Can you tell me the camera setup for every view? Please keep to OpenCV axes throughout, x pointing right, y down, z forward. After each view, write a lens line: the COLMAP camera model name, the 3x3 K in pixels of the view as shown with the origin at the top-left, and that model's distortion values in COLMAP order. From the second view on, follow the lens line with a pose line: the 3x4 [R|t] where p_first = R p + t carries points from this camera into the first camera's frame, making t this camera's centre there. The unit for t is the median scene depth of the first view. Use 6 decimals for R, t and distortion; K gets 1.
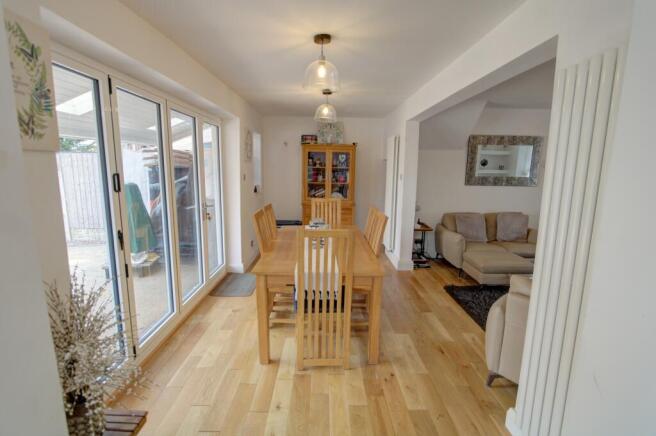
lens RADIAL K [[305.8, 0, 328.0], [0, 305.8, 218.0], [0, 0, 1]] dist [-0.012146, 0.000008]
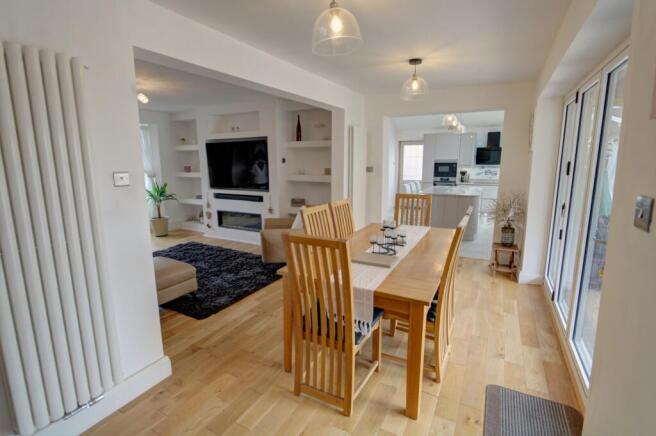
lens RADIAL K [[305.8, 0, 328.0], [0, 305.8, 218.0], [0, 0, 1]] dist [-0.012146, 0.000008]
pose [[-0.873191, -0.096314, 0.477766, -0.209232], [0.071185, 0.944564, 0.320519, -0.213808], [-0.482151, 0.313884, -0.817929, 1.352441]]
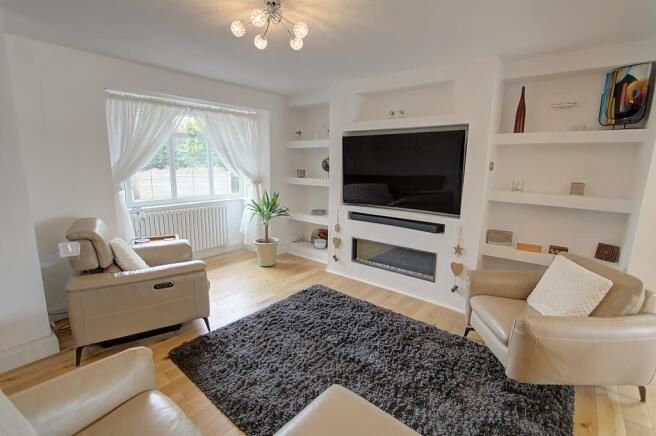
lens RADIAL K [[305.8, 0, 328.0], [0, 305.8, 218.0], [0, 0, 1]] dist [-0.012146, 0.000008]
pose [[-0.765953, -0.137918, 0.627929, 0.405320], [0.080429, 0.948488, 0.306433, -0.182948], [-0.637846, 0.285217, -0.715404, 1.134024]]
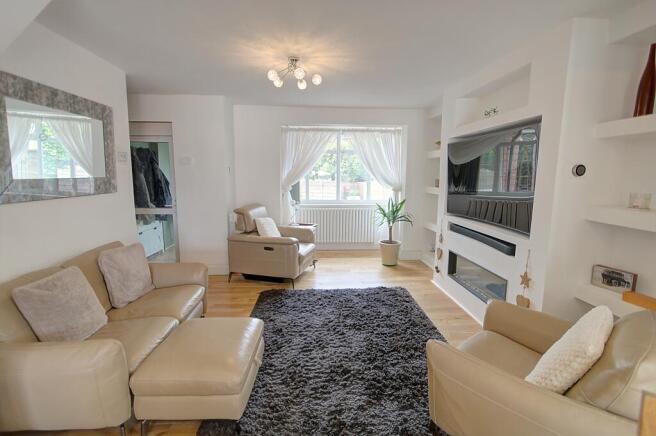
lens RADIAL K [[304.1, 0, 328.0], [0, 304.1, 218.0], [0, 0, 1]] dist [-0.000298, -0.000162]
pose [[-0.055272, -0.155893, 0.986226, 0.088617], [0.148776, 0.975424, 0.162523, -0.114176], [-0.987325, 0.155710, -0.030721, 0.778133]]
